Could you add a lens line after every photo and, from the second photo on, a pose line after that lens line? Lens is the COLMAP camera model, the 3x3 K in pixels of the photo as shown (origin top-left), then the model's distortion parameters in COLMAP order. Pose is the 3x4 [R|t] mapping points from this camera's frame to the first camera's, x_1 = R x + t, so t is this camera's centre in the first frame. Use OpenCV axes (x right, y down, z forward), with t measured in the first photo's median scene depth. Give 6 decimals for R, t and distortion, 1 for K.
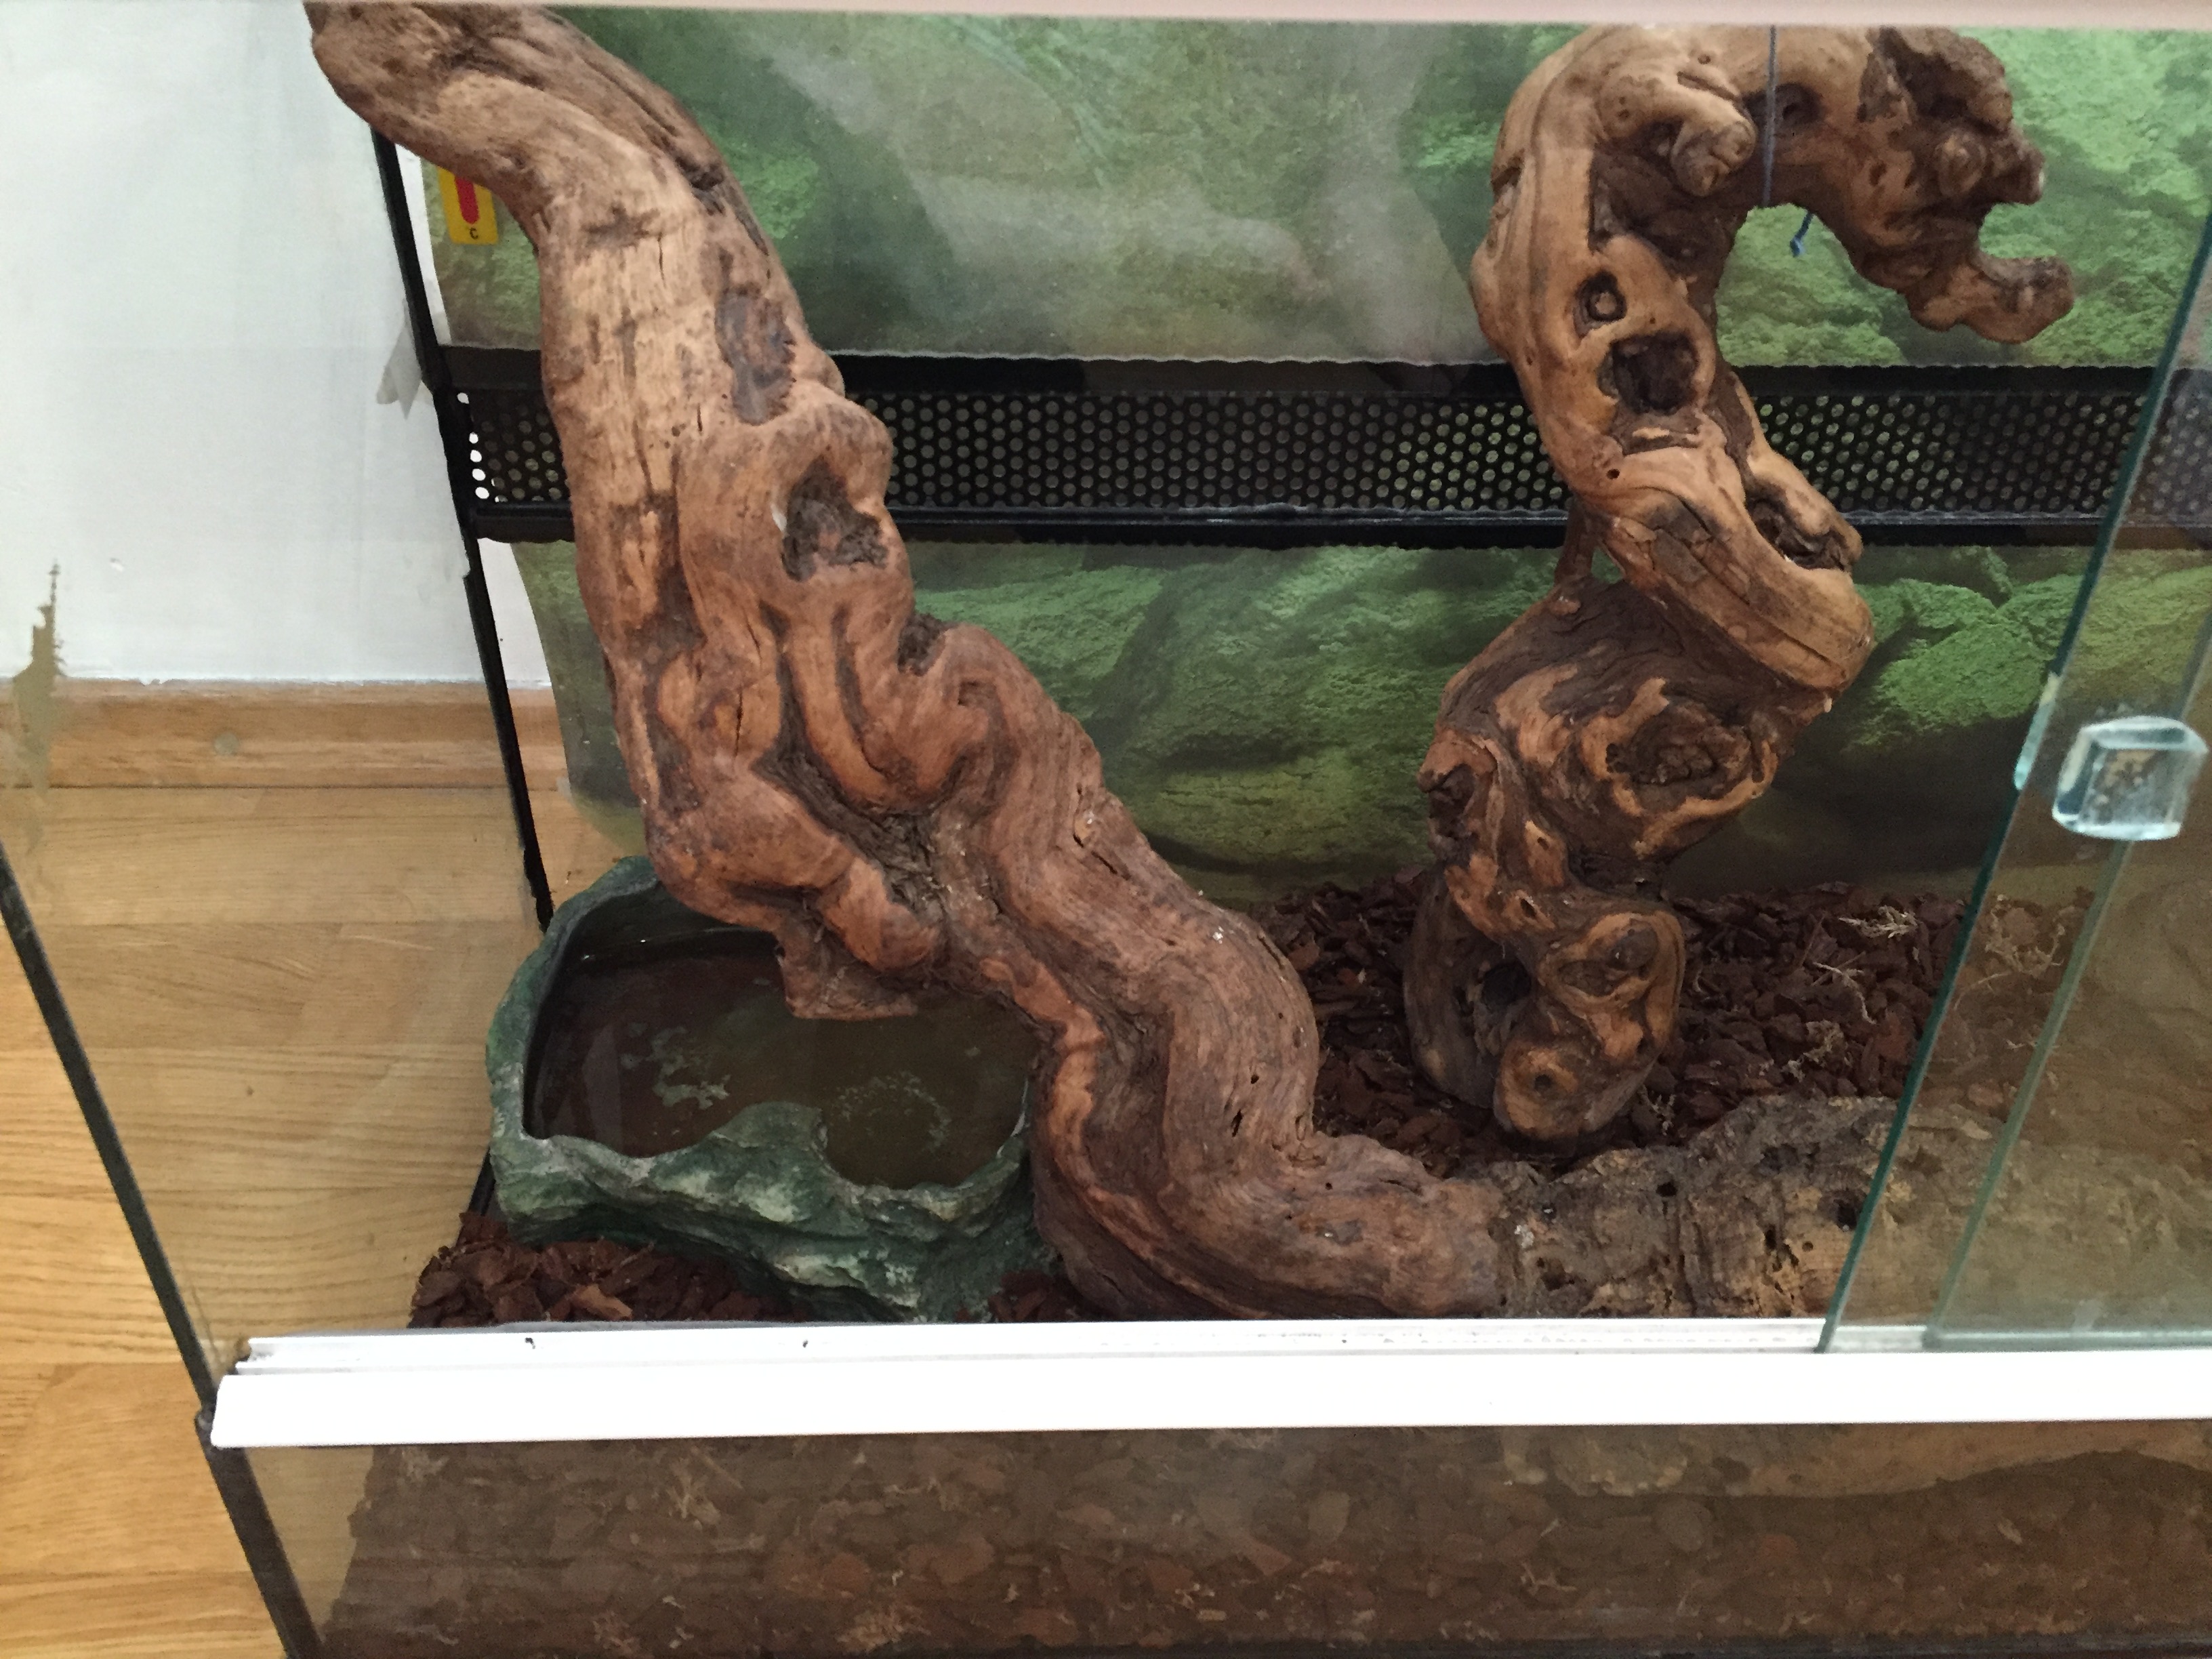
lens RADIAL K [[1854.0, 0, 1104.4], [0, 1854.0, 811.8], [0, 0, 1]] dist [0.089567, -0.118388]
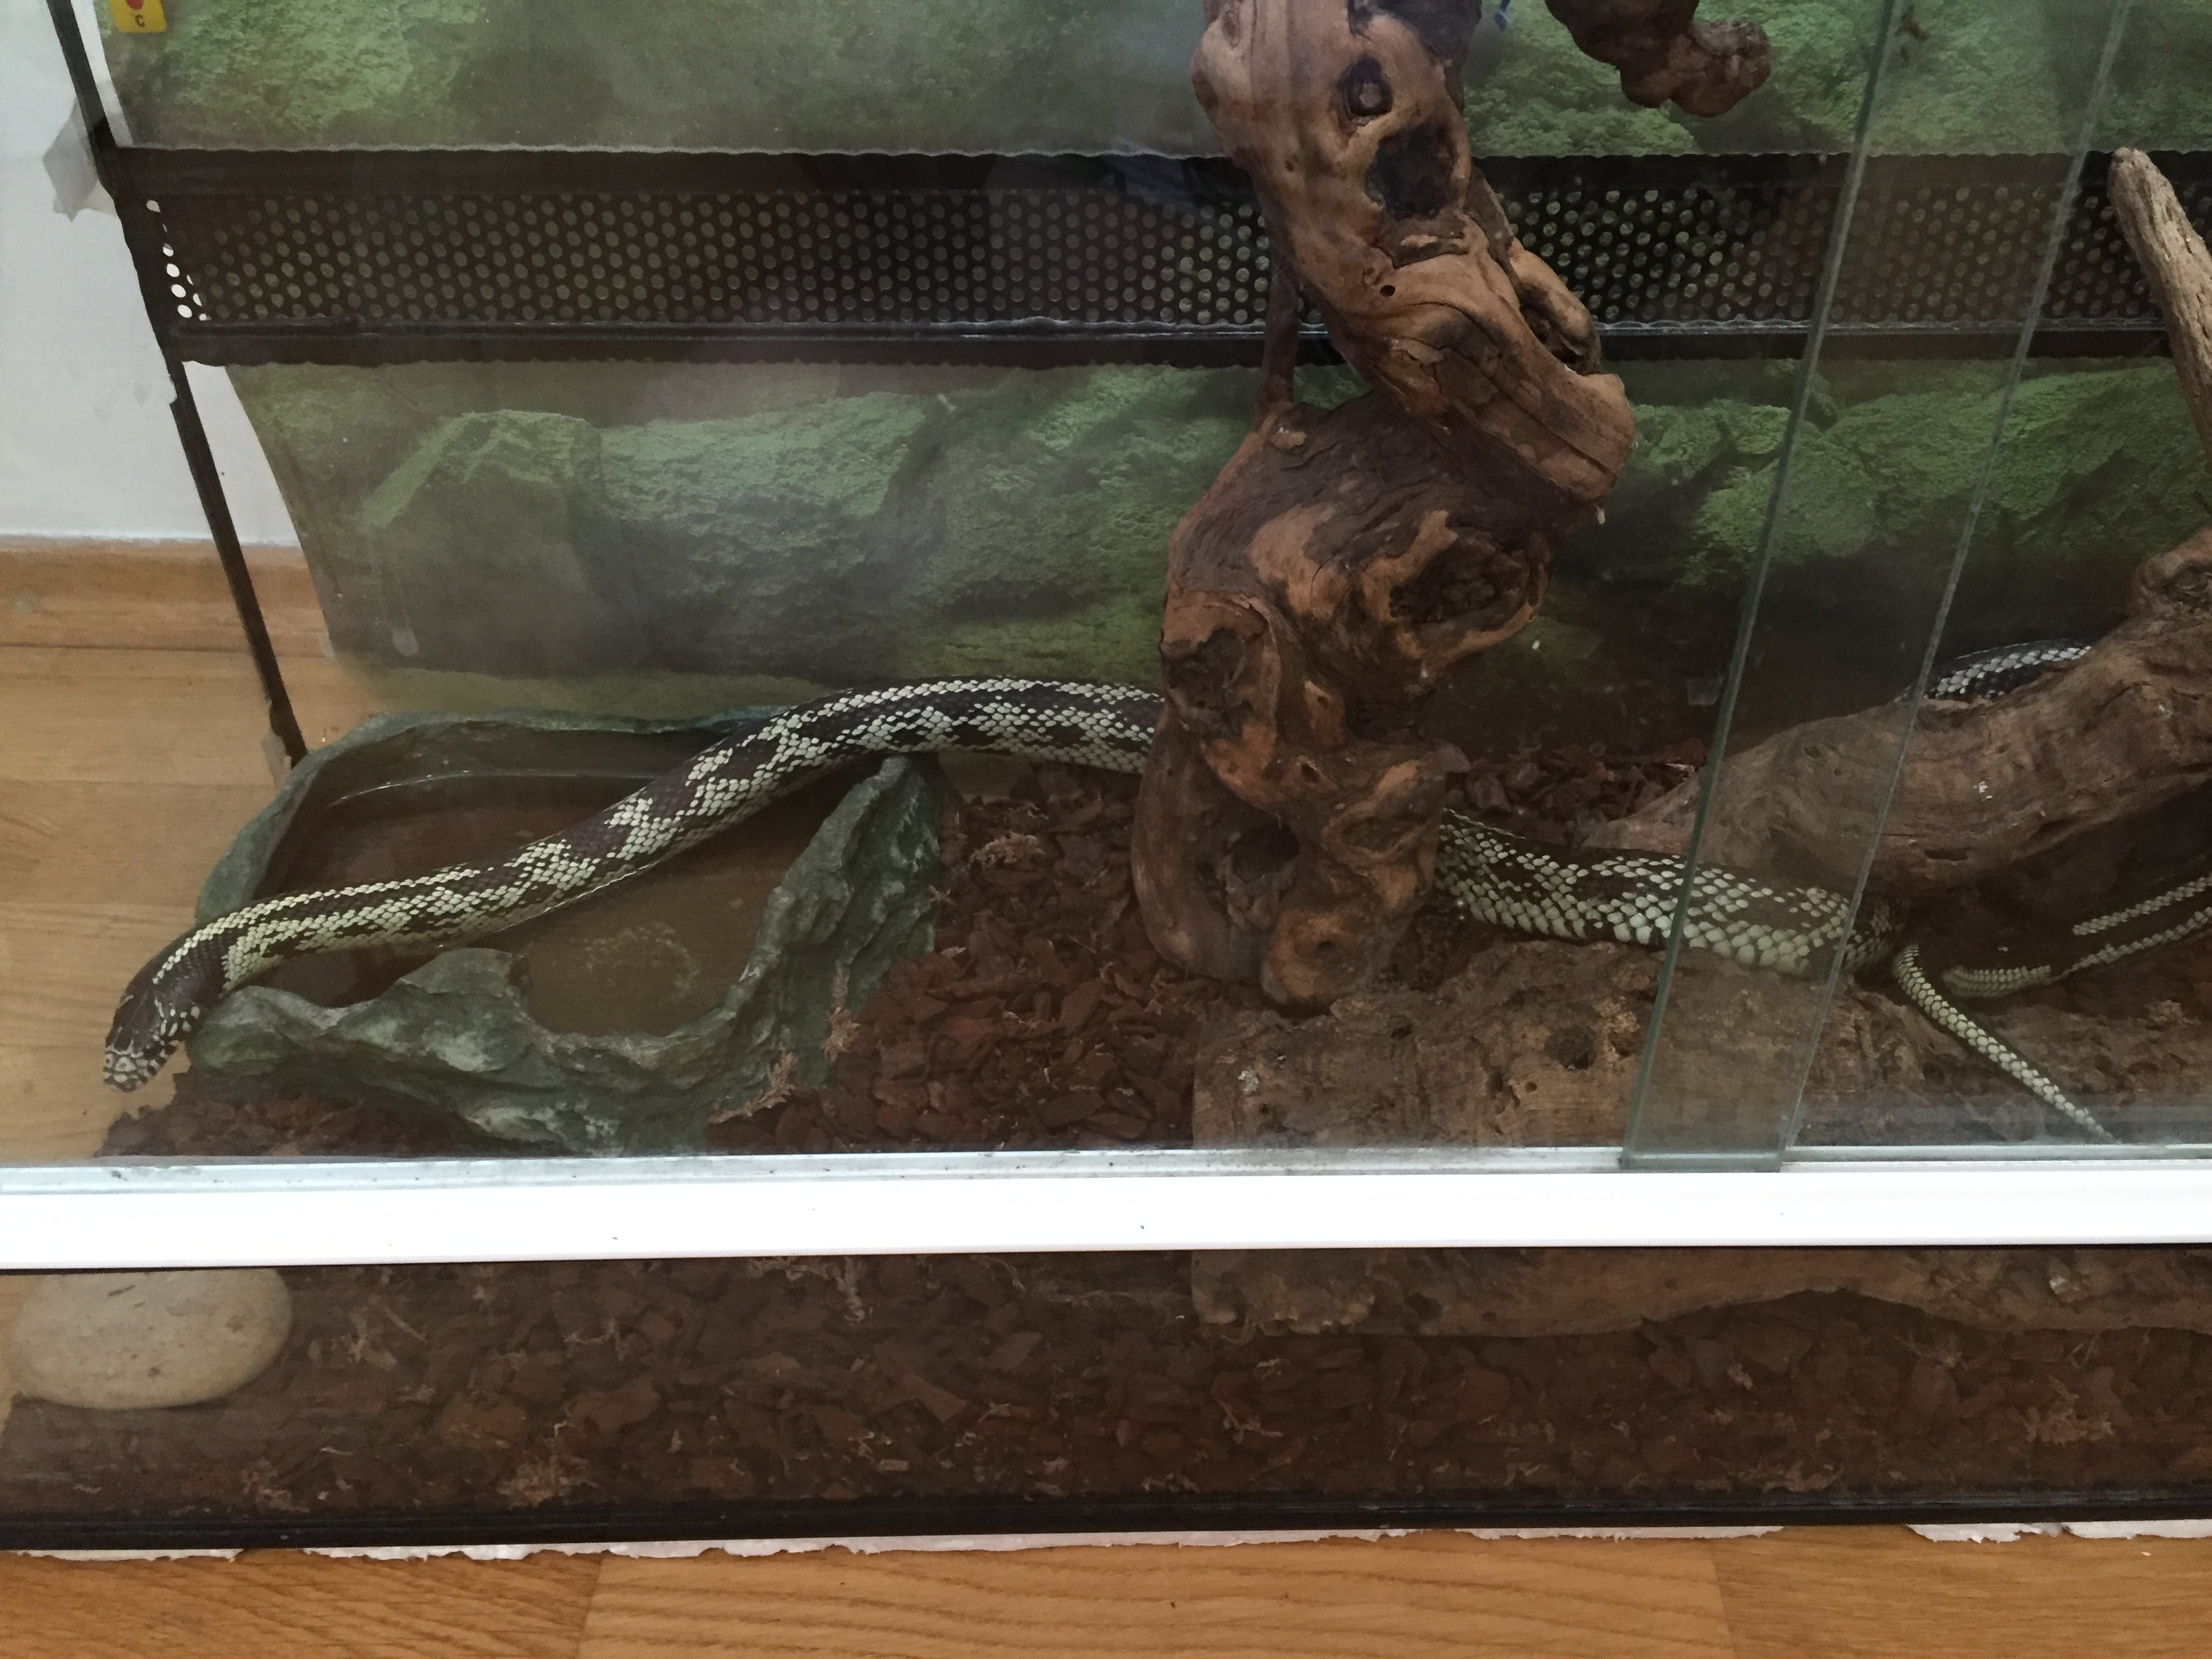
lens RADIAL K [[1854.0, 0, 1113.0], [0, 1854.0, 833.5], [0, 0, 1]] dist [0.089567, -0.118388]
pose [[0.999826, -0.006816, -0.017392, 0.164325], [0.007429, 0.999346, 0.035403, 0.067258], [0.017139, -0.035526, 0.999222, 0.063724]]
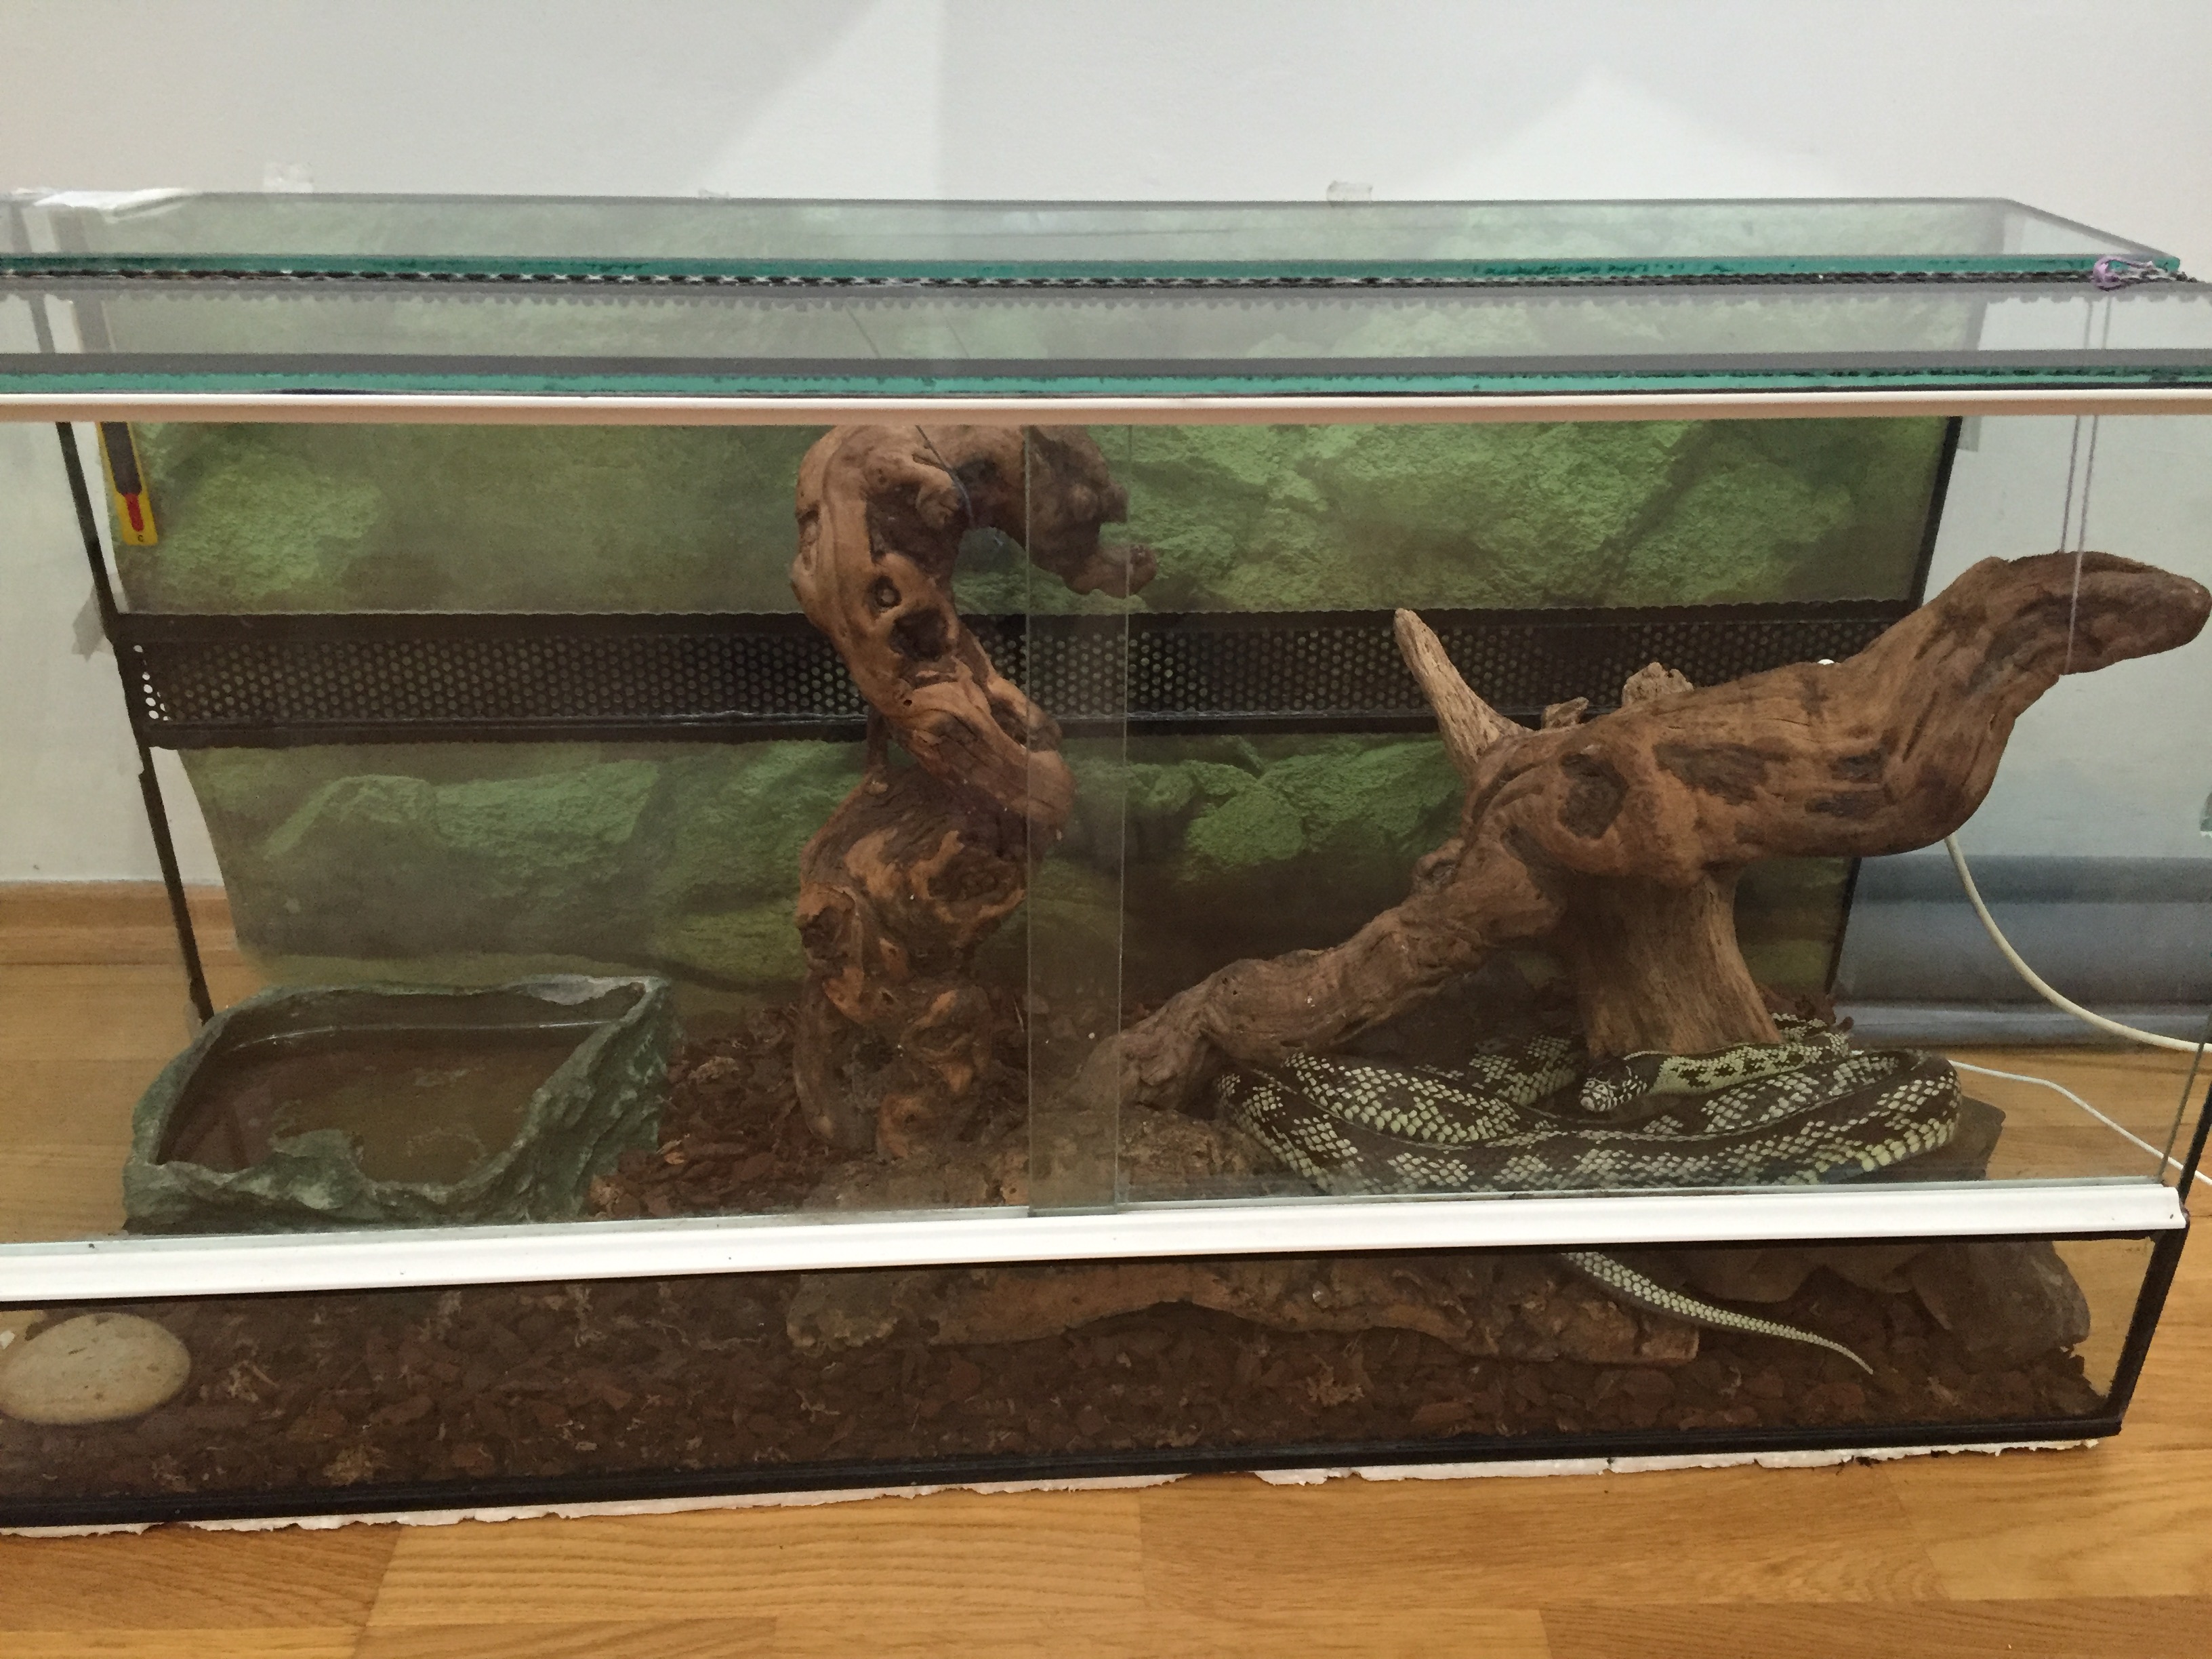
lens RADIAL K [[1854.0, 0, 1101.7], [0, 1854.0, 831.3], [0, 0, 1]] dist [0.089567, -0.118388]
pose [[0.999104, -0.022842, 0.035623, 0.365153], [0.027715, 0.989346, -0.142918, 0.153359], [-0.031979, 0.143777, 0.989093, -0.456005]]
